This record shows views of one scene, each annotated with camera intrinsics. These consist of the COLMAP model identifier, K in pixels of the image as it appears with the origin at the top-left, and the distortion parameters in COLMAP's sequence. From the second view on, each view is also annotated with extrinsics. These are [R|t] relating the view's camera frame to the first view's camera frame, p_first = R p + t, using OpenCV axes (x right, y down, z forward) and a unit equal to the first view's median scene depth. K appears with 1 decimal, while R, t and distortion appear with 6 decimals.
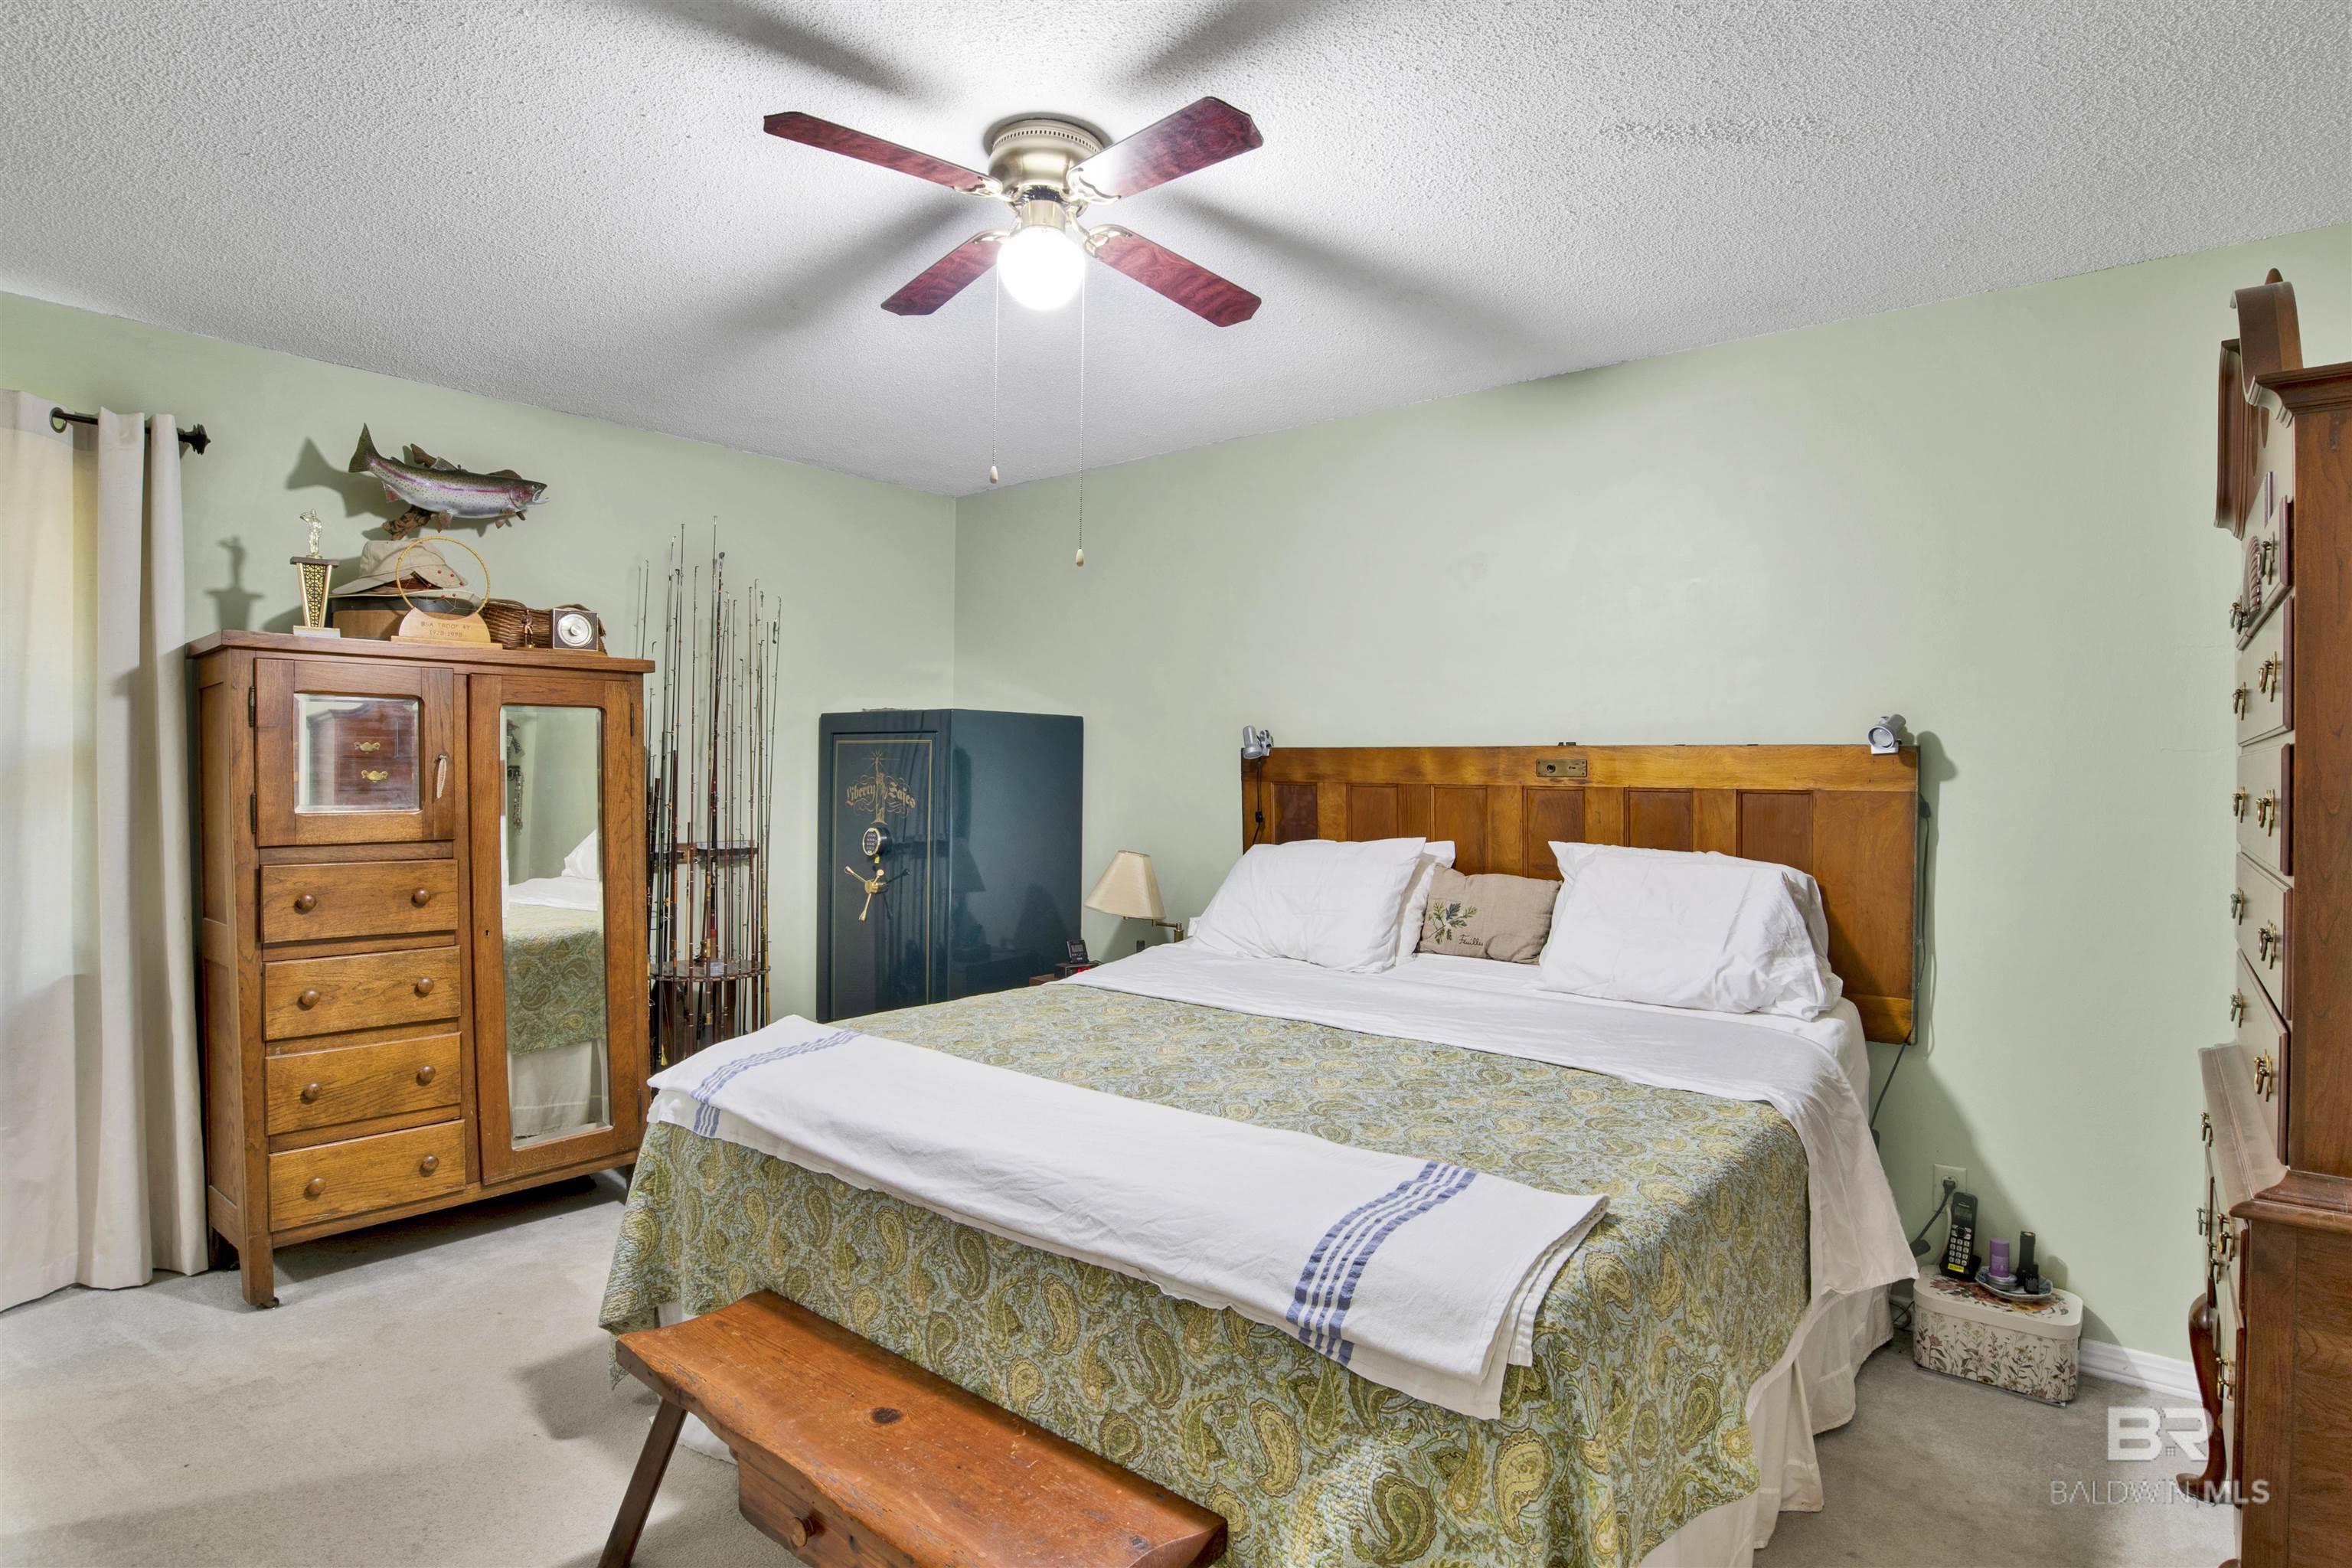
lens RADIAL K [[1236.5, 0, 1175.1], [0, 1236.5, 780.1], [0, 0, 1]] dist [-0.058035, 0.013088]
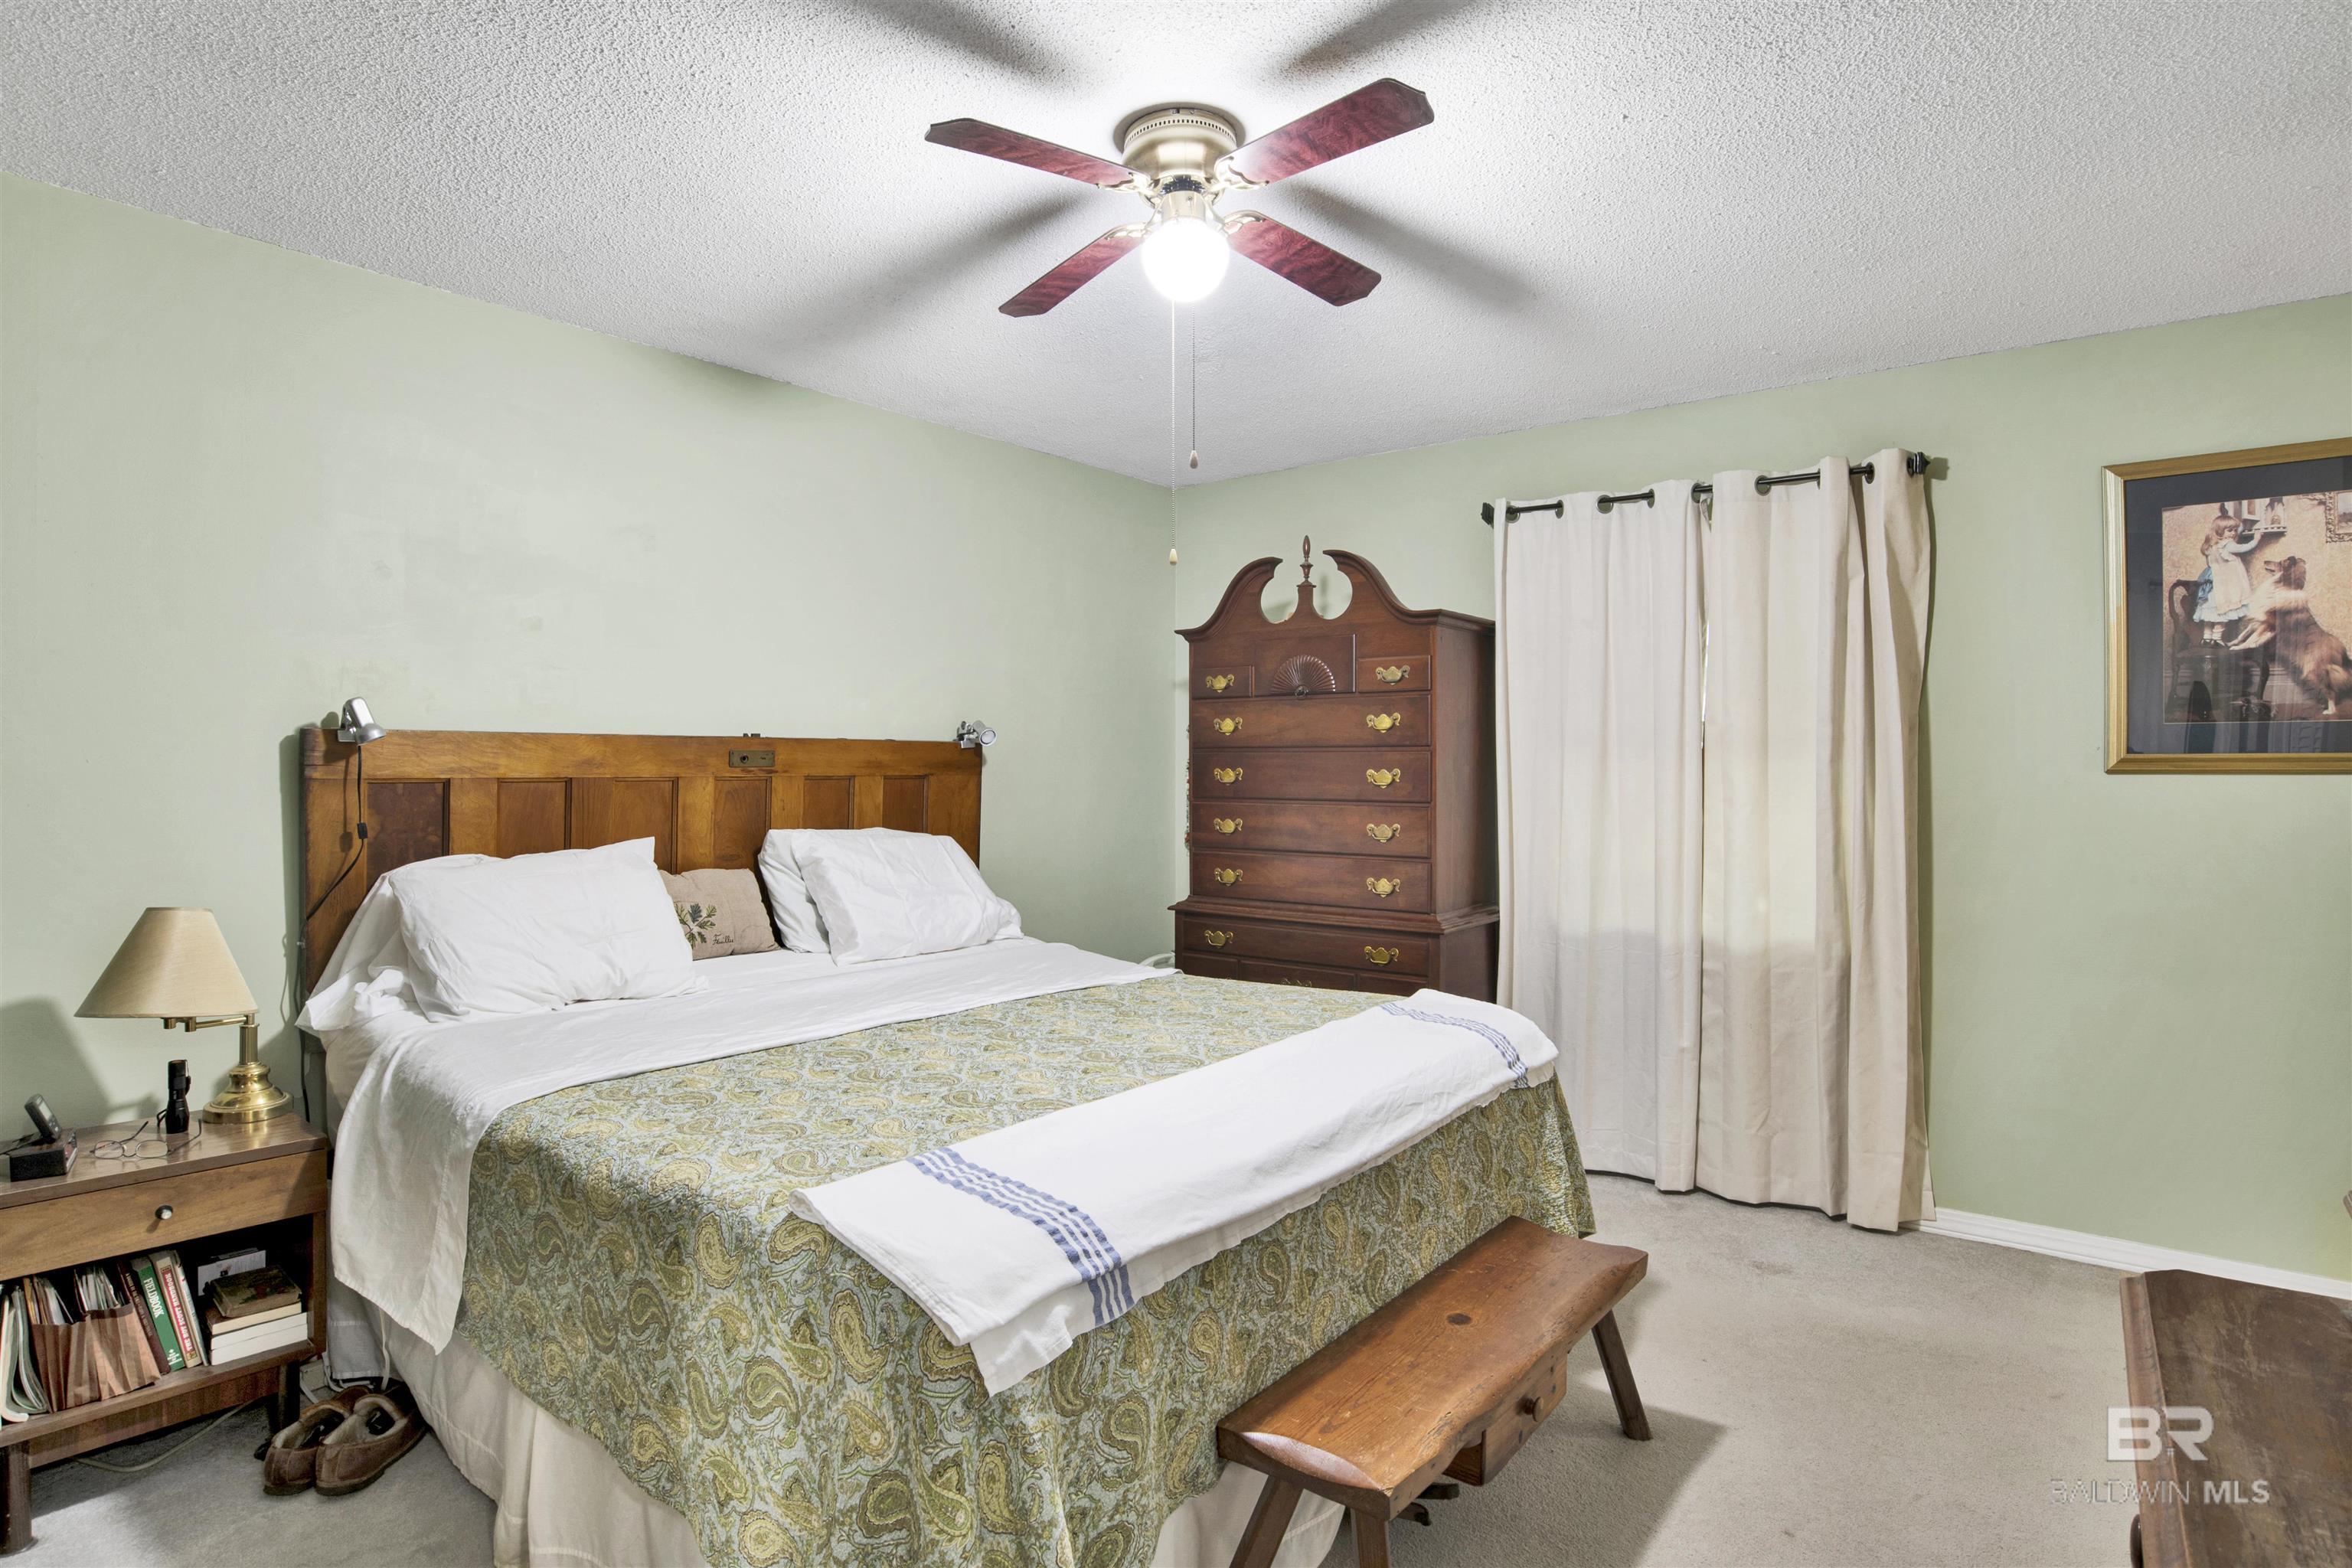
lens RADIAL K [[1236.5, 0, 1176.2], [0, 1236.5, 781.9], [0, 0, 1]] dist [-0.058035, 0.013088]
pose [[-0.028365, -0.022340, 0.999348, -0.846191], [0.004674, 0.999736, 0.022482, -0.014074], [-0.999587, 0.005308, -0.028253, 0.790888]]
